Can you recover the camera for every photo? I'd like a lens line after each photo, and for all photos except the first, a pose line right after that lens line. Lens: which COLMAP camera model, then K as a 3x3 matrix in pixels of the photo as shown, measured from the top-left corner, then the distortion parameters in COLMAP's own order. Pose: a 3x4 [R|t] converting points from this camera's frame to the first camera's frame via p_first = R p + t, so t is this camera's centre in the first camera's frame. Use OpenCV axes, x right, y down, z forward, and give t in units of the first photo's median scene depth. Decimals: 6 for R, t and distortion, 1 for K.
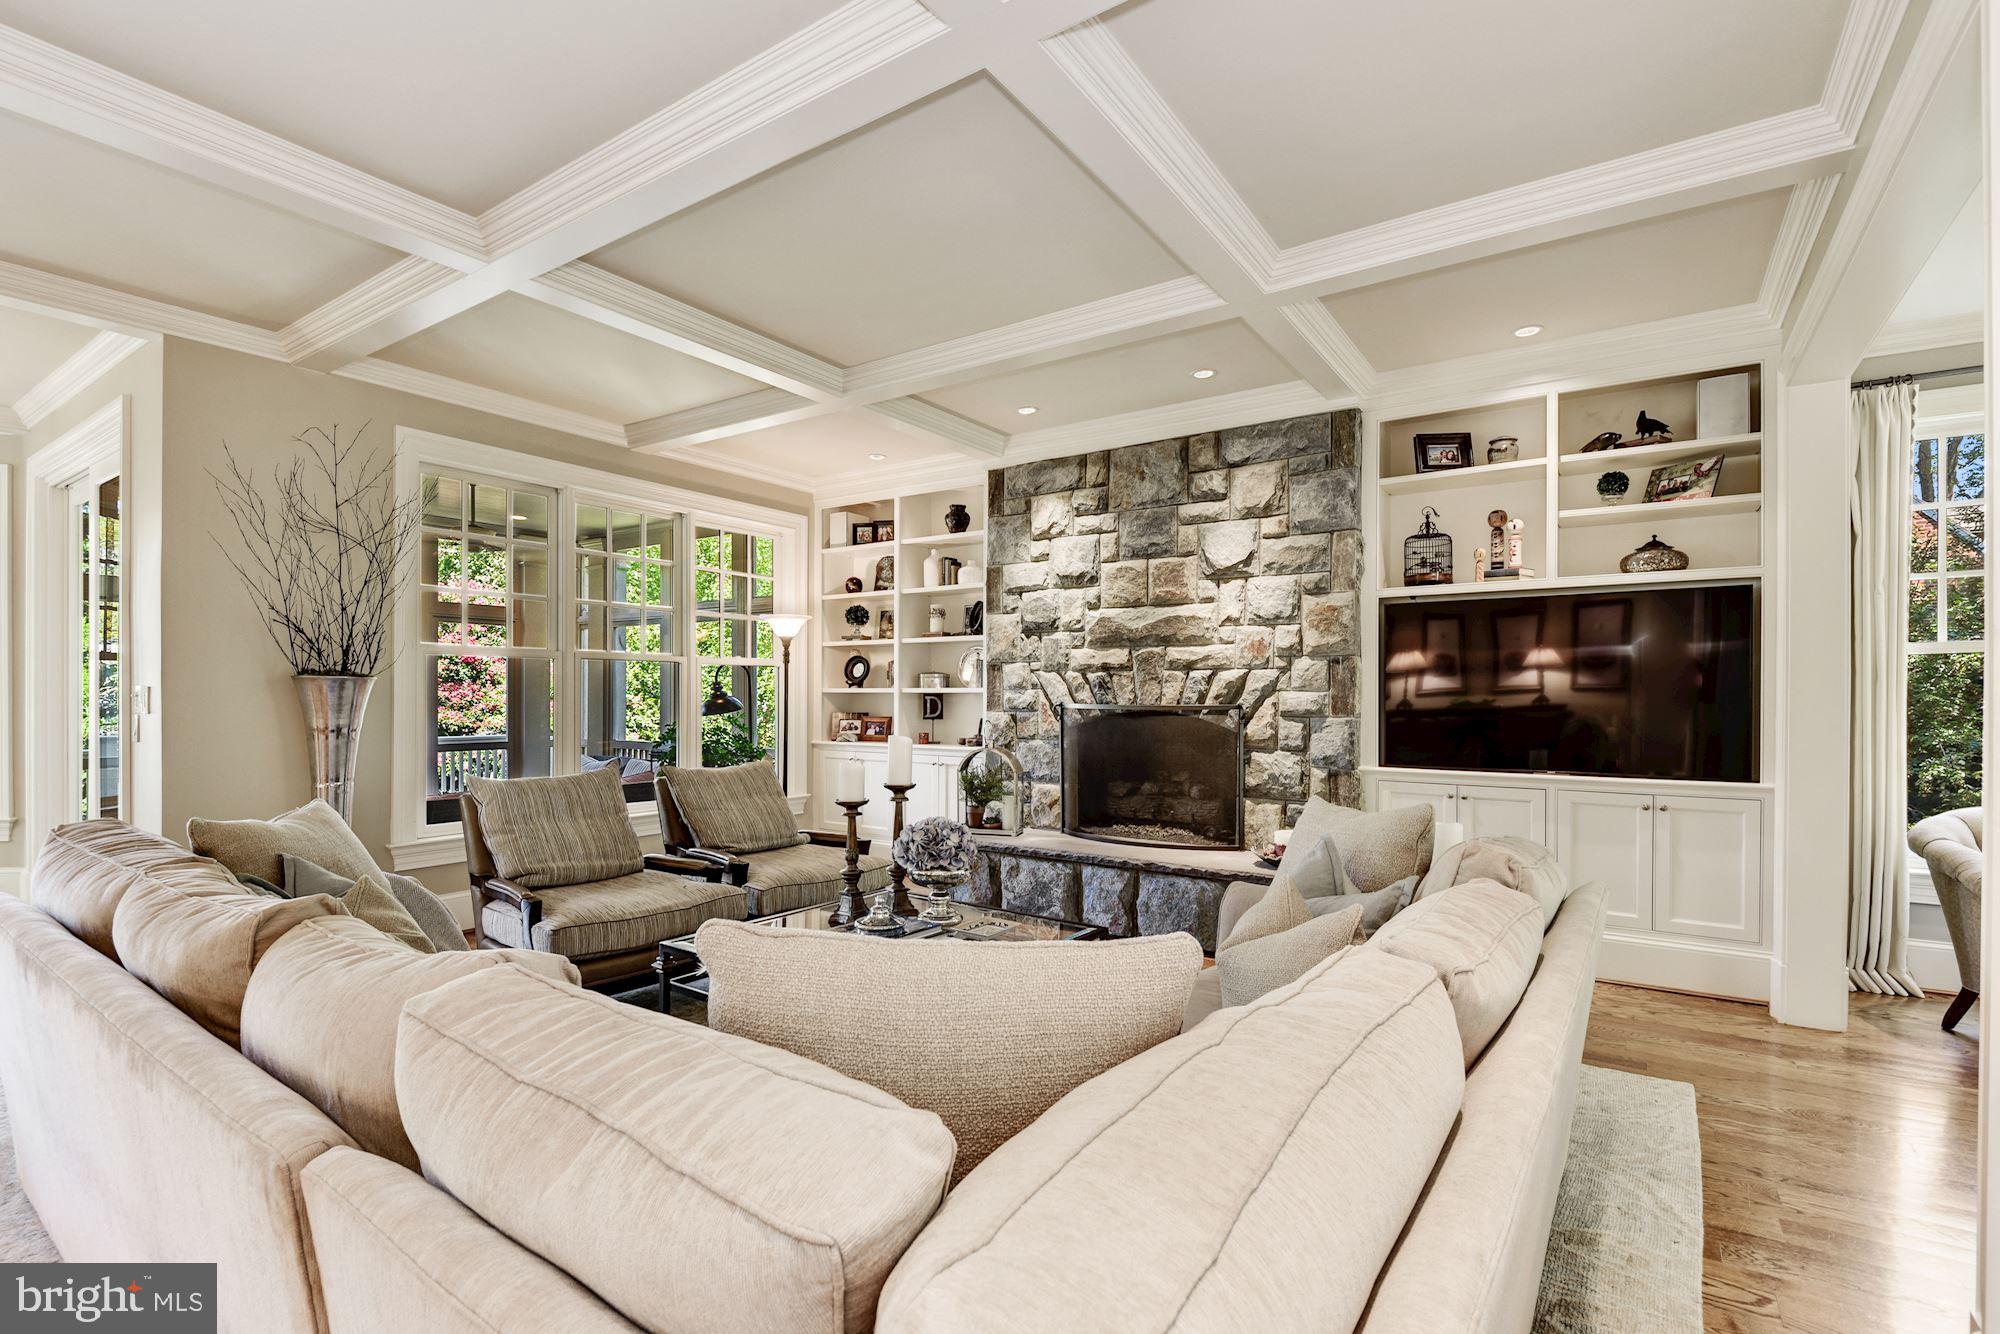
lens RADIAL K [[918.6, 0, 998.8], [0, 918.6, 699.0], [0, 0, 1]] dist [0.004465, 0.000103]
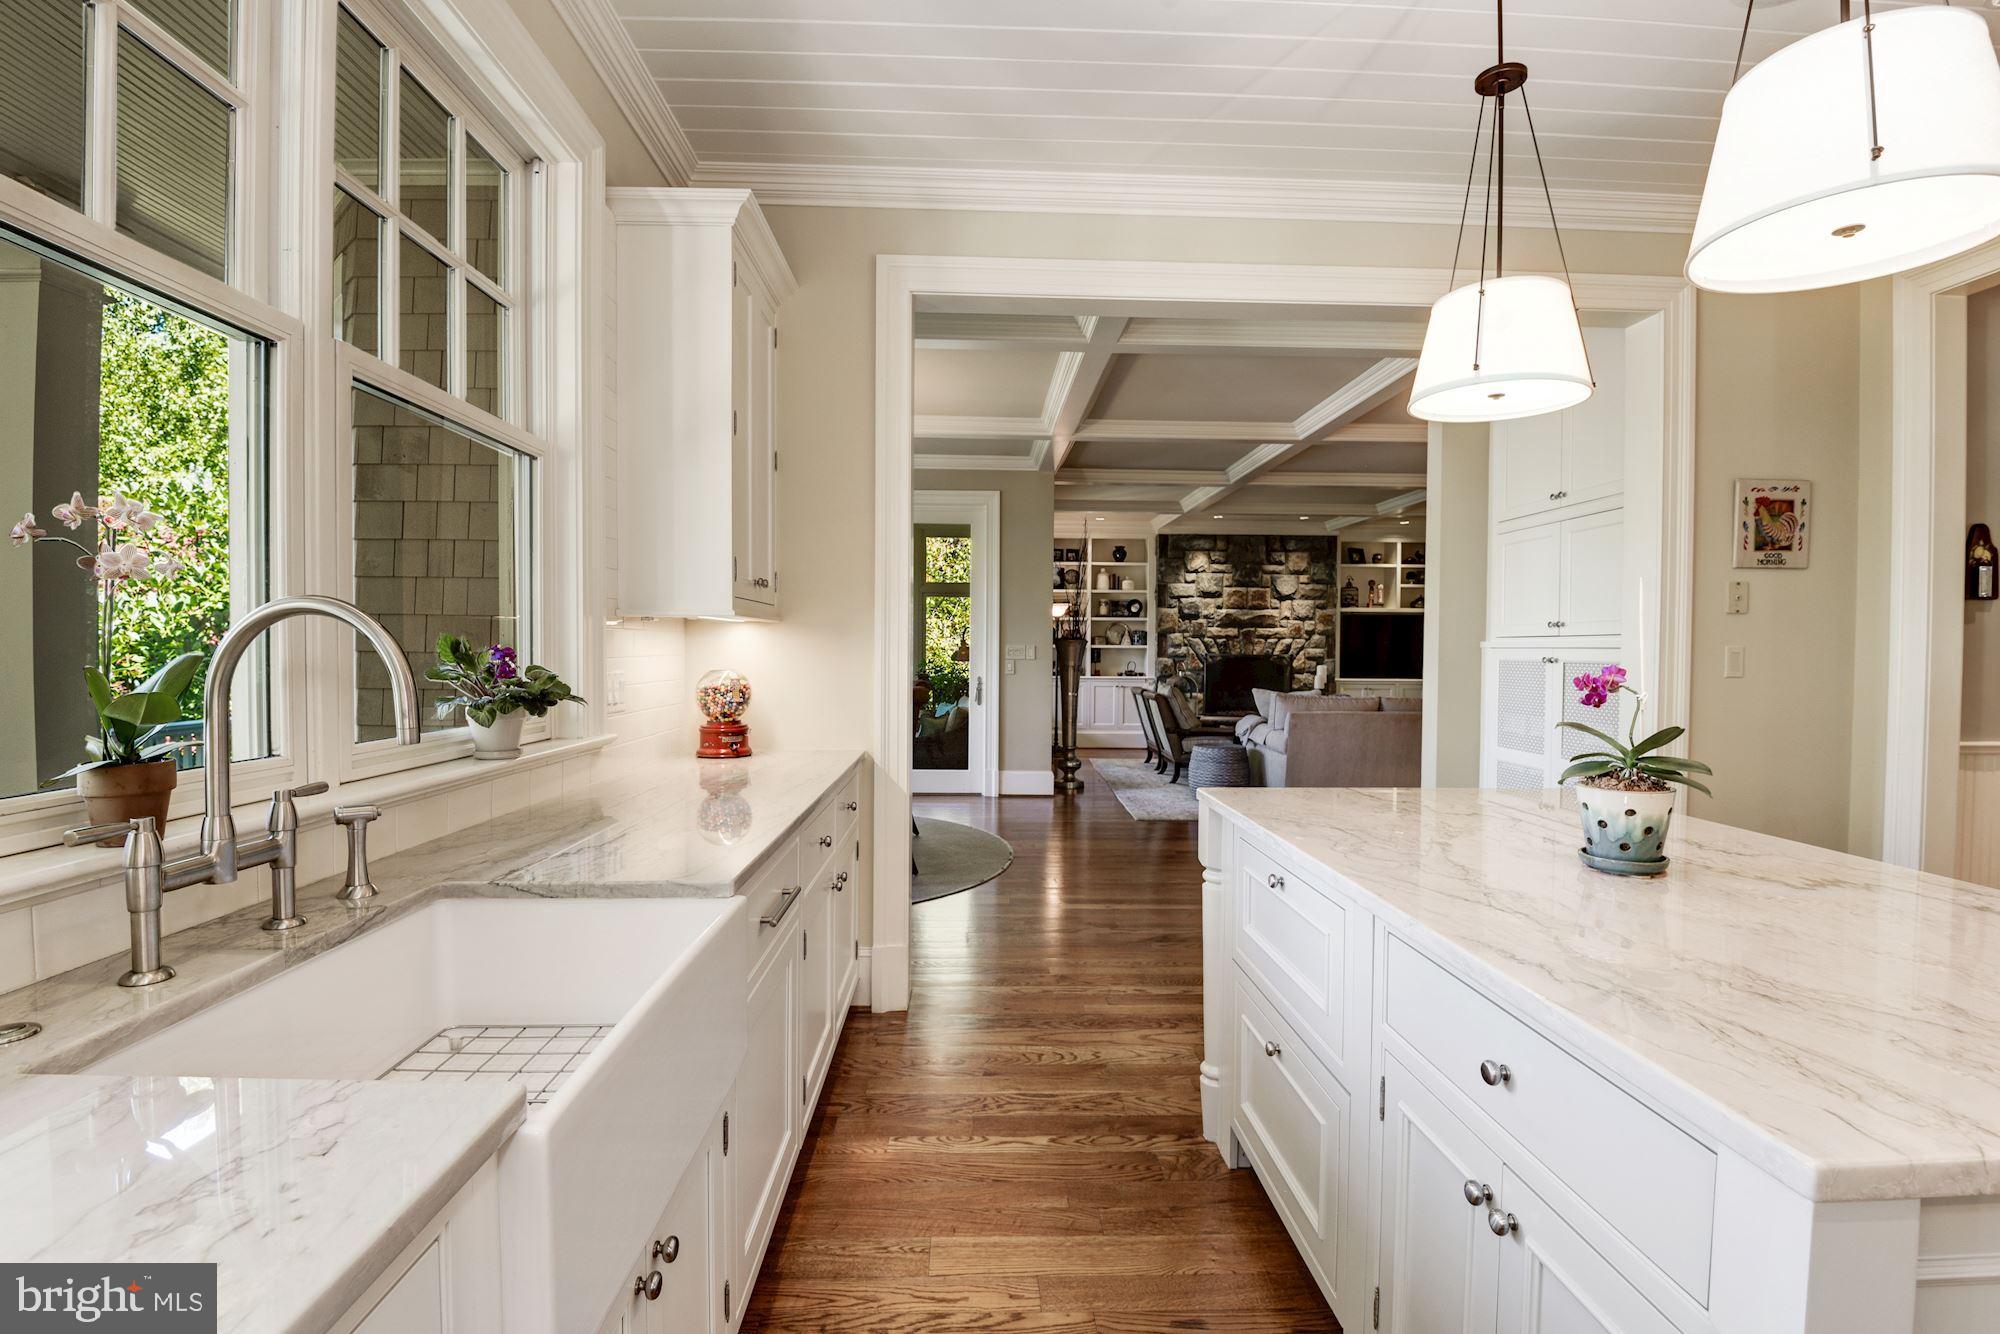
lens RADIAL K [[924.9, 0, 1000.0], [0, 924.9, 667.0], [0, 0, 1]] dist [-0.024328, 0.000307]
pose [[0.801757, -0.010208, 0.597562, -1.589651], [-0.001226, 0.999824, 0.018726, -0.003354], [-0.597648, -0.015747, 0.801604, -0.405104]]
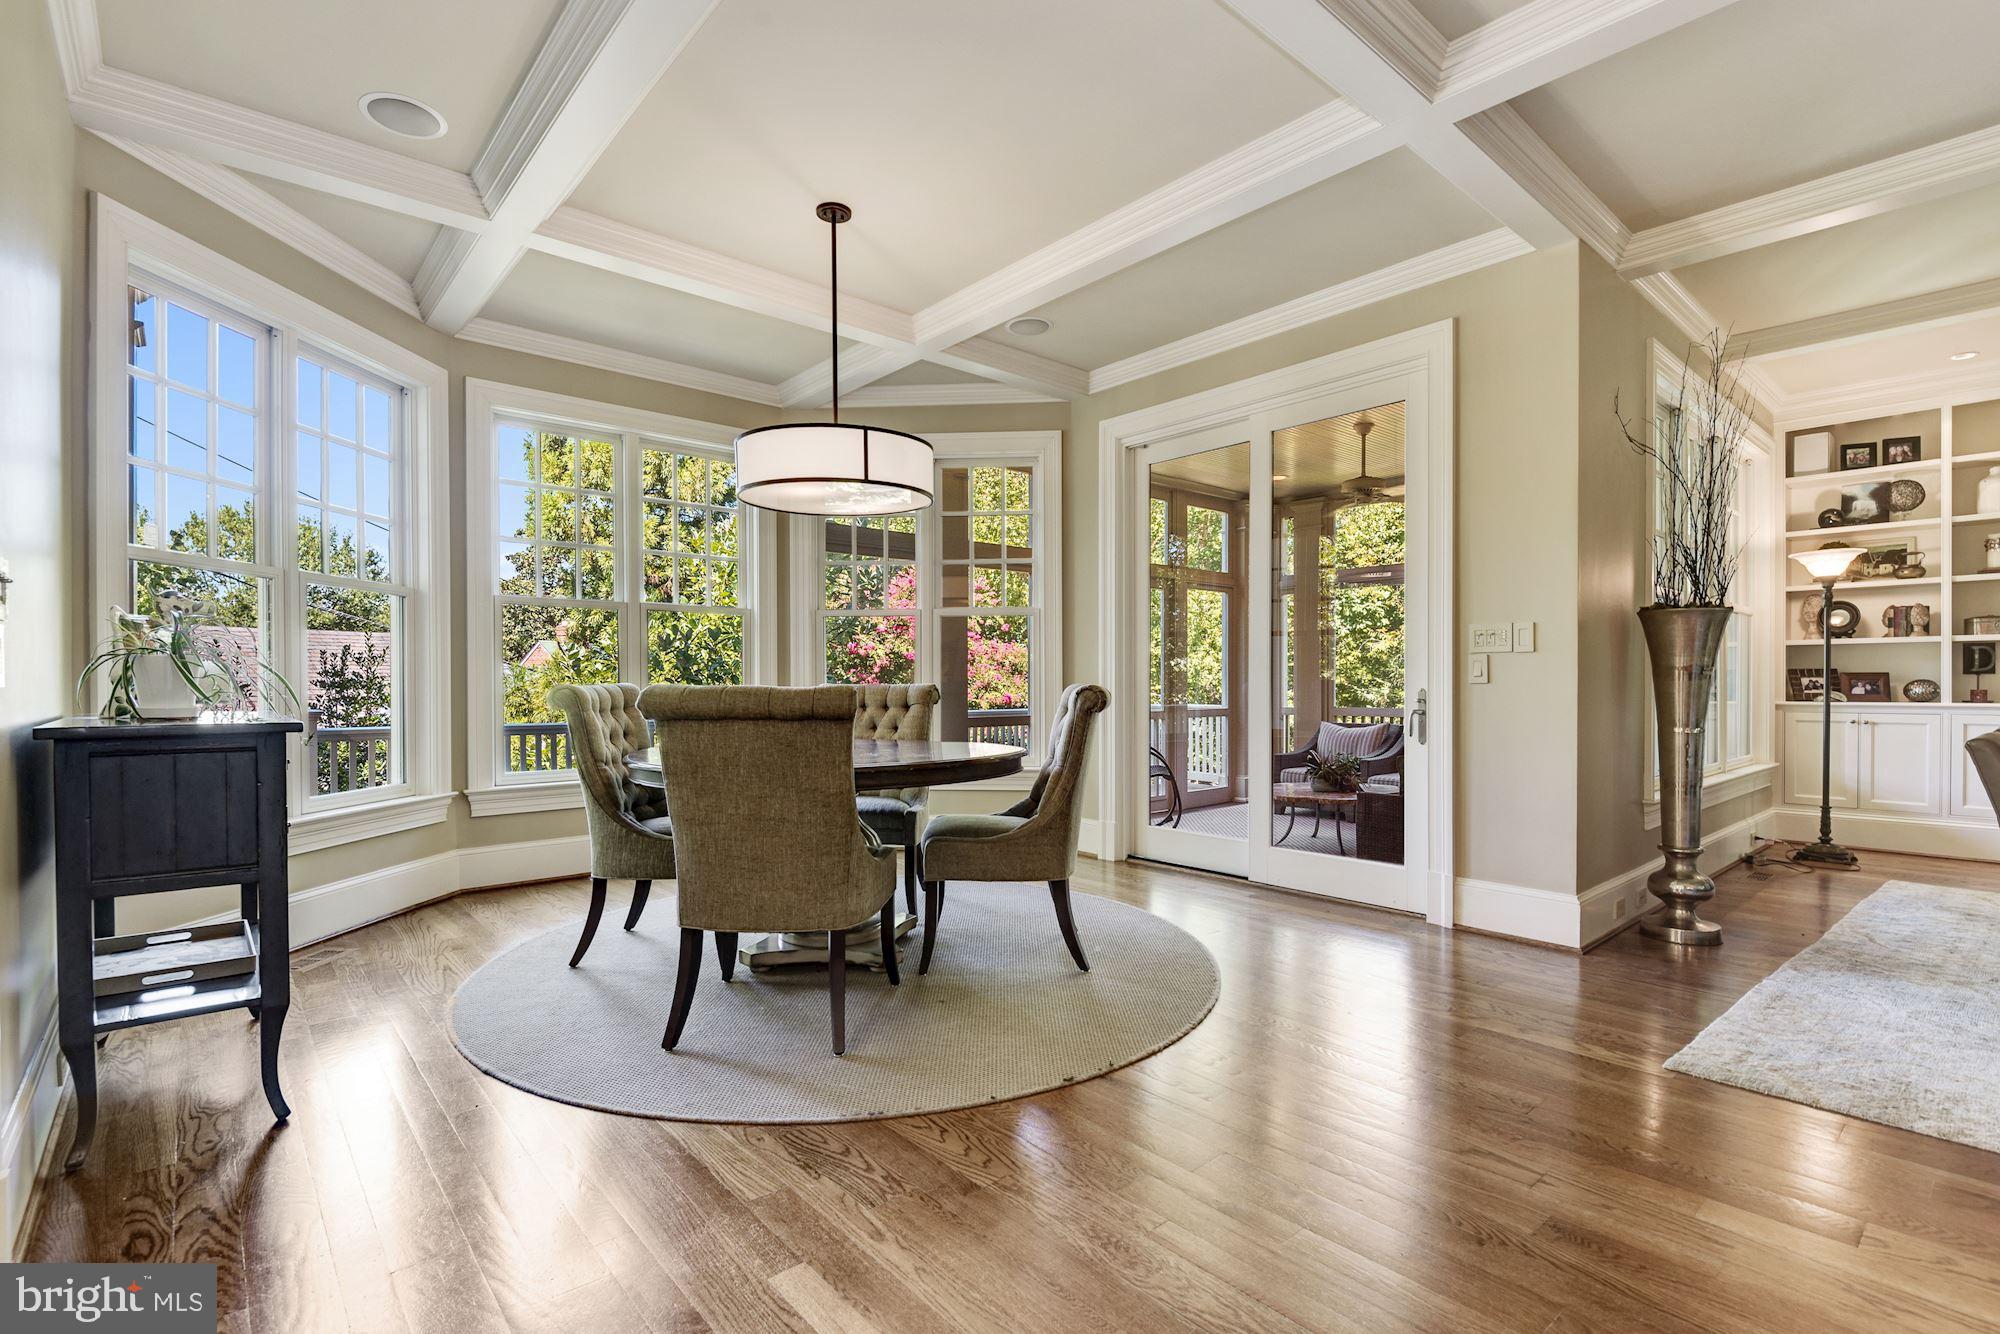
lens RADIAL K [[918.6, 0, 998.8], [0, 918.6, 699.0], [0, 0, 1]] dist [0.004465, 0.000103]
pose [[0.969542, -0.004218, -0.244889, -0.891198], [0.007037, 0.999919, 0.010636, 0.036891], [0.244824, -0.012035, 0.969493, -0.025196]]
